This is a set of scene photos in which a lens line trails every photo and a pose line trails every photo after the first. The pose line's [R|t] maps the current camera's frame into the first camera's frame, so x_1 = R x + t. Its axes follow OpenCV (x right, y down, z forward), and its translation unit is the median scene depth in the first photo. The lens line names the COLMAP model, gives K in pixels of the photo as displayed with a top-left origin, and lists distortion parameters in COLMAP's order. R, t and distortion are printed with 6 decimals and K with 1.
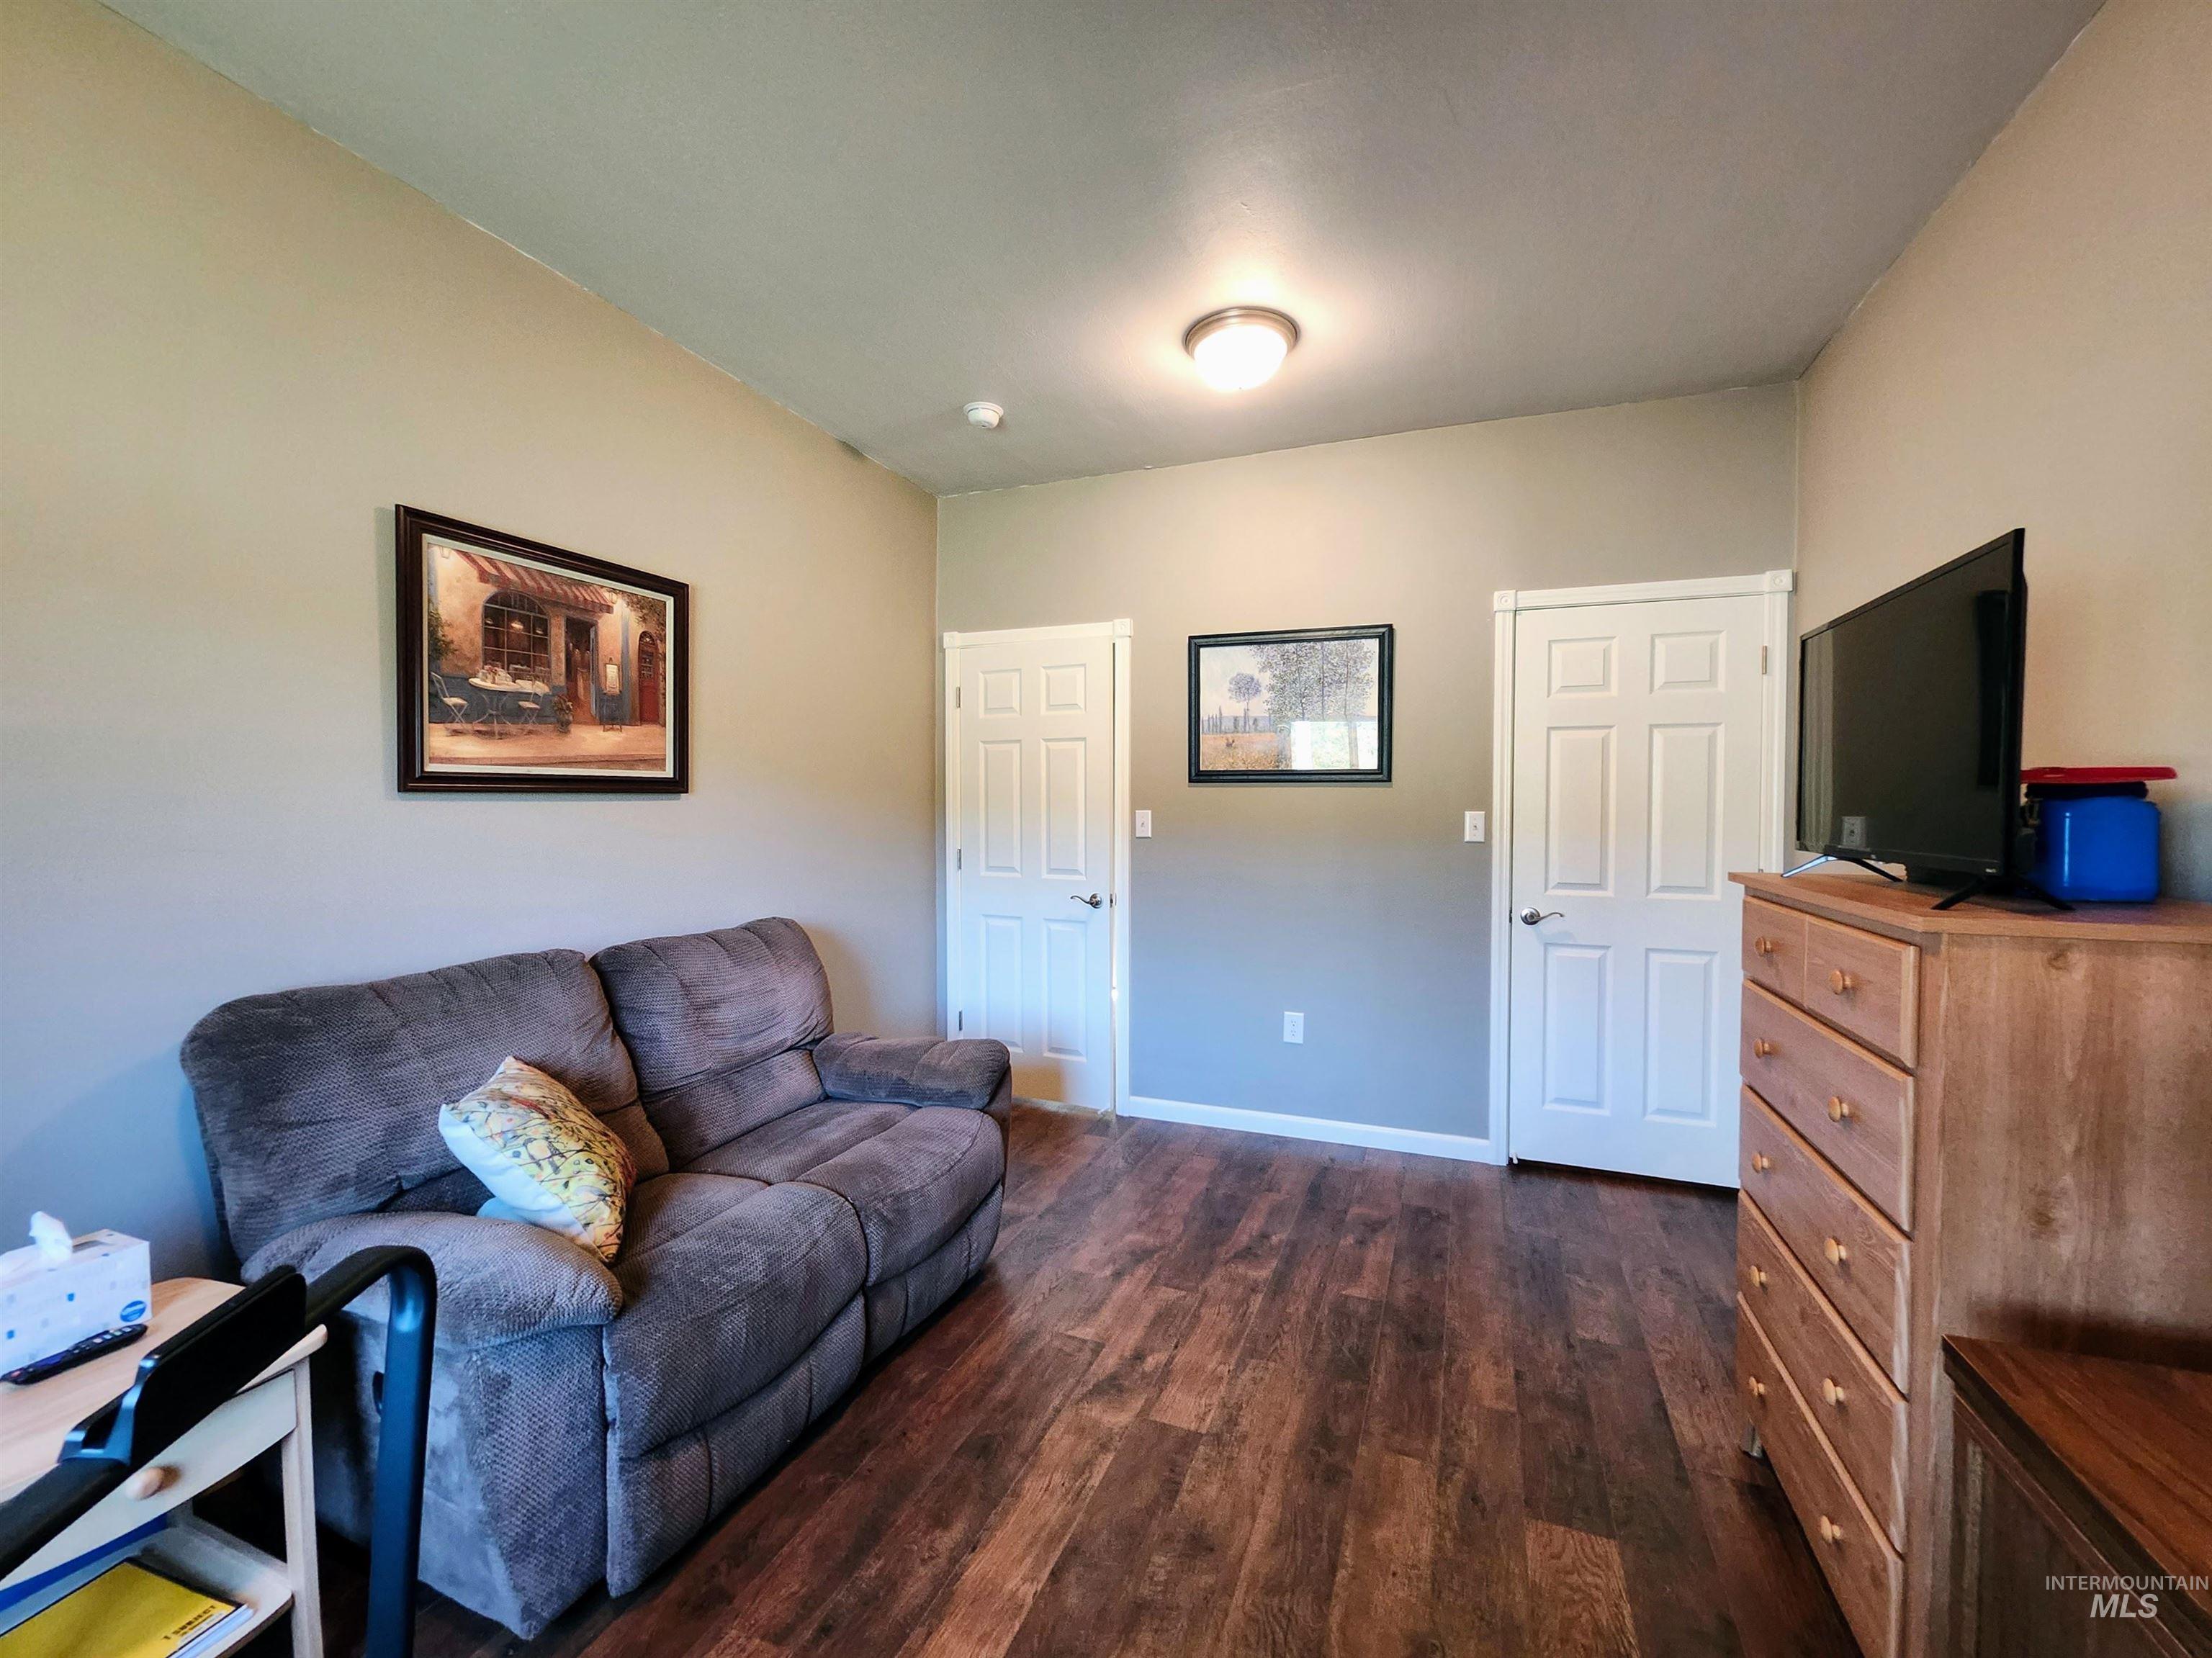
lens RADIAL K [[878.3, 0, 1122.7], [0, 878.3, 823.6], [0, 0, 1]] dist [-0.000566, -0.000966]
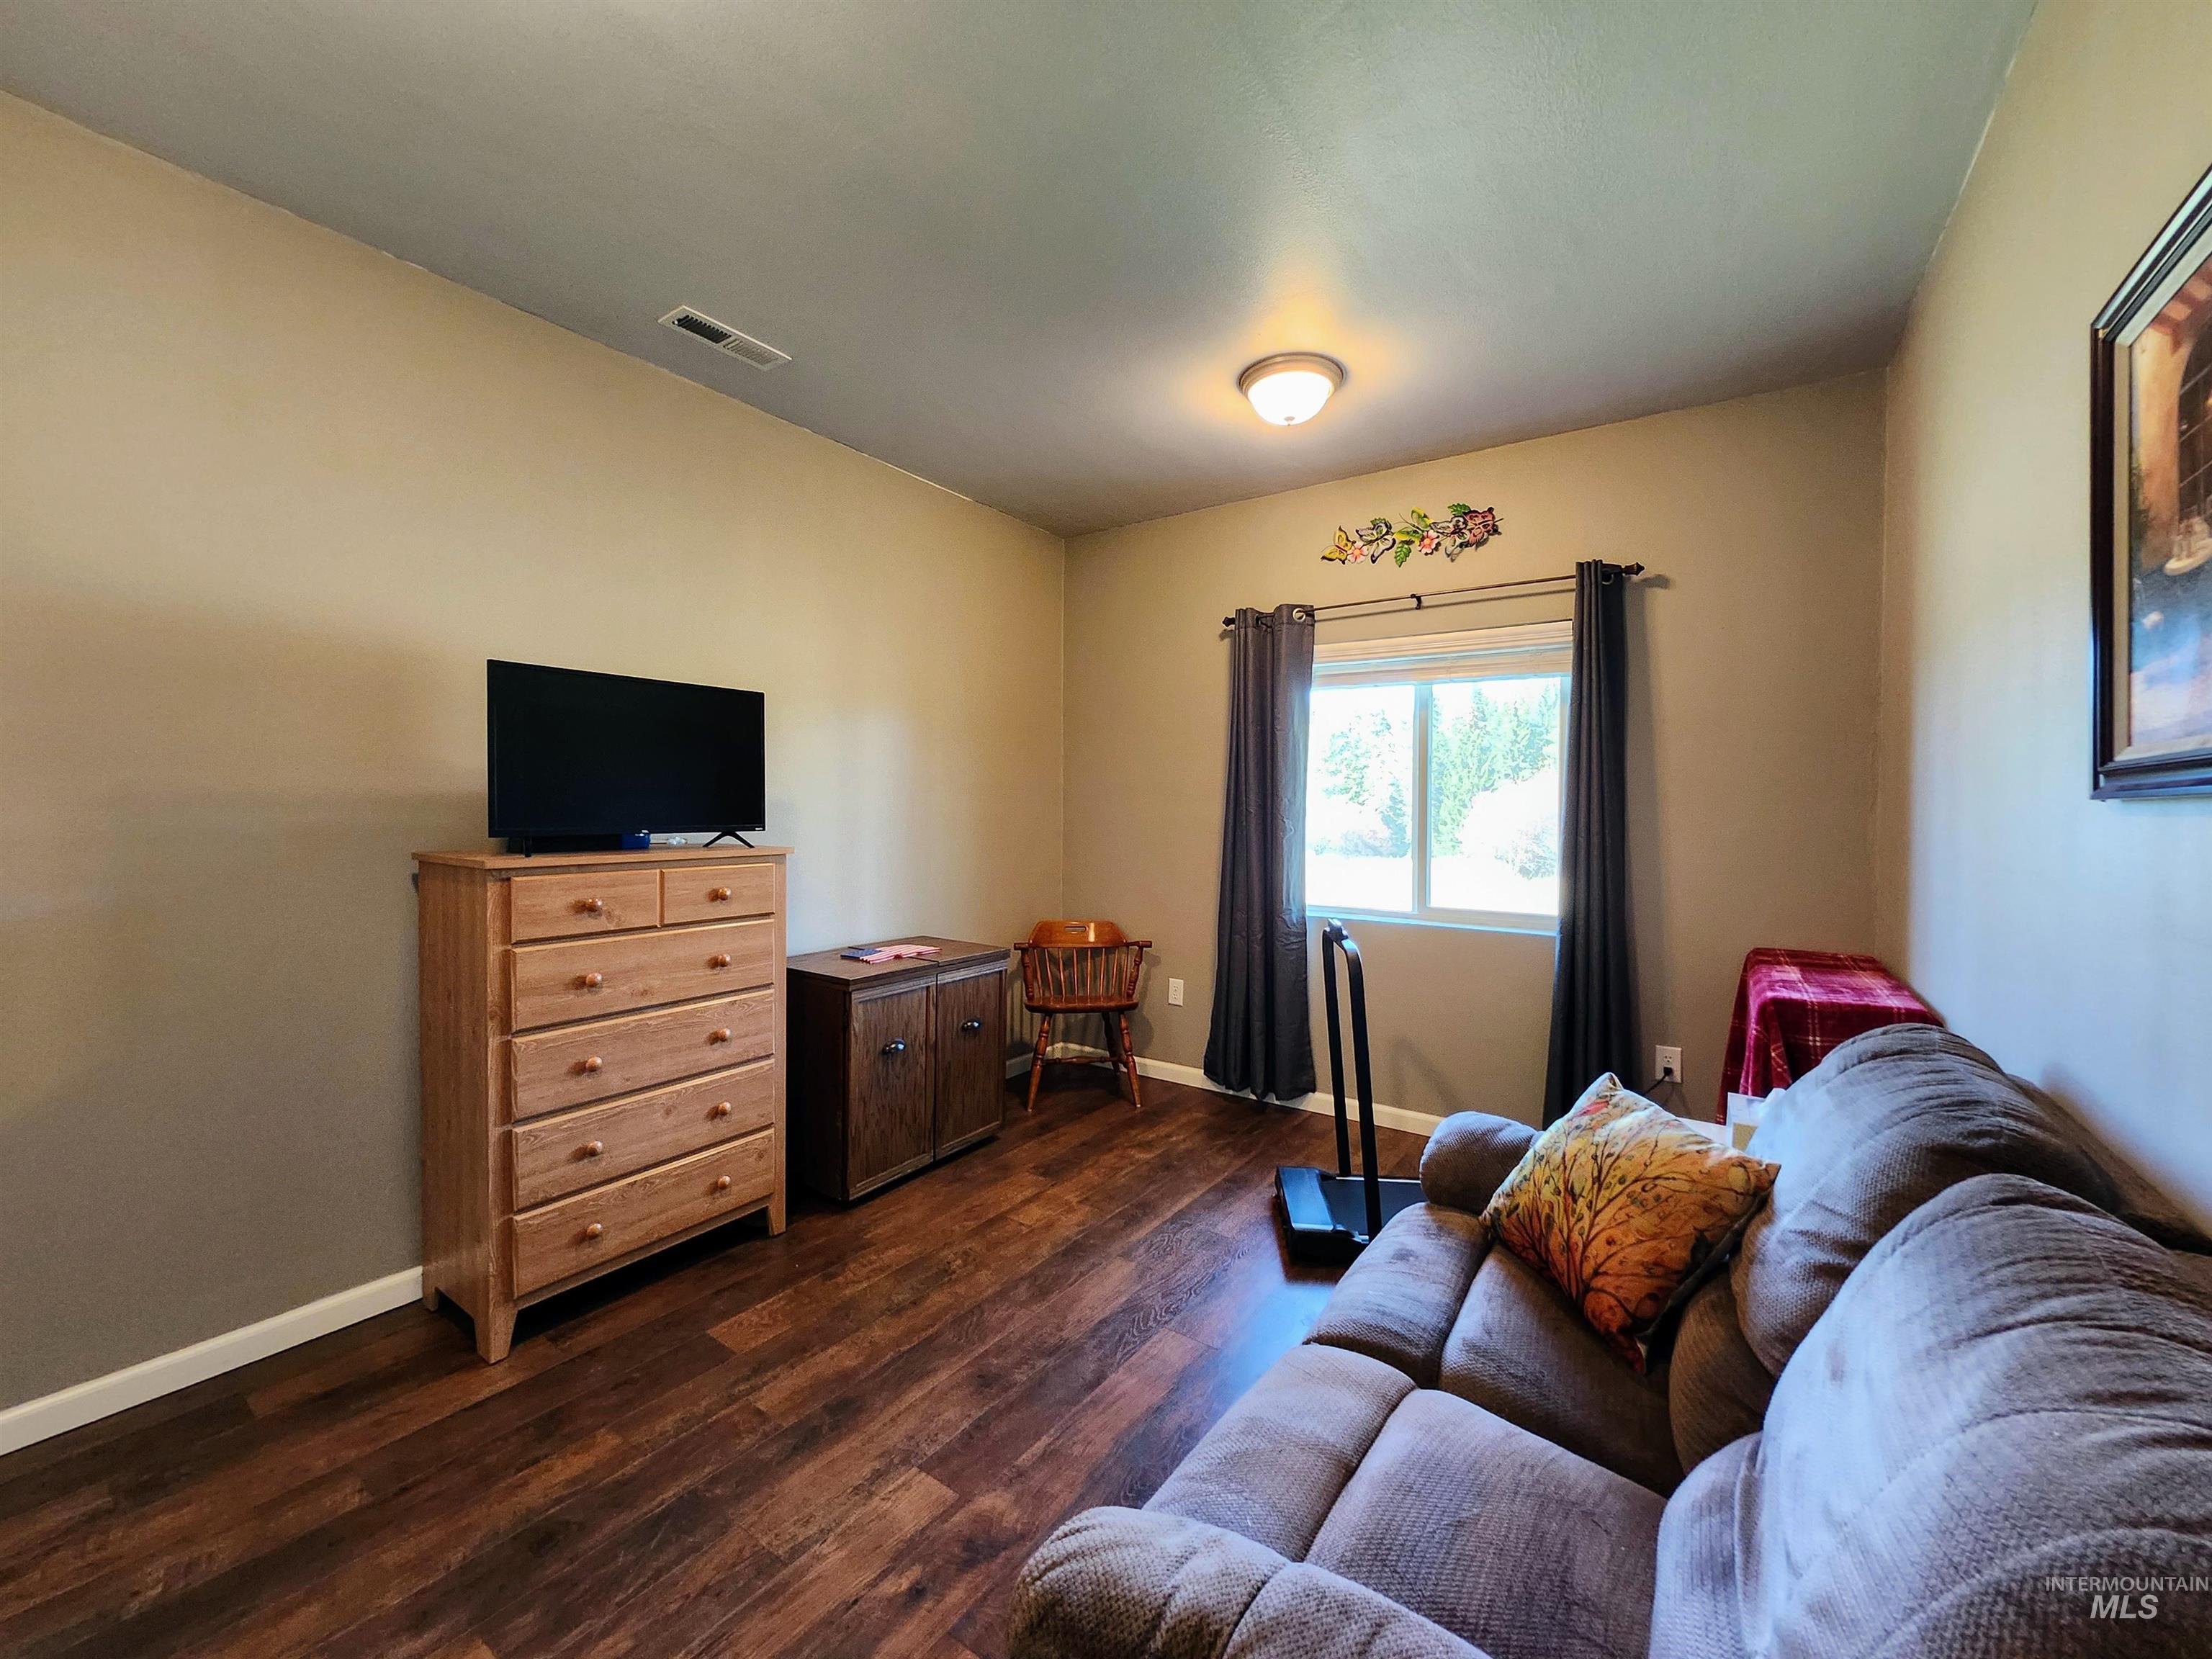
lens RADIAL K [[878.4, 0, 1122.7], [0, 878.4, 824.1], [0, 0, 1]] dist [-0.000566, -0.000966]
pose [[-0.970483, -0.015837, 0.240648, -0.326709], [-0.005838, 0.999092, 0.042204, -0.040288], [-0.241098, 0.039553, -0.969694, 1.755822]]
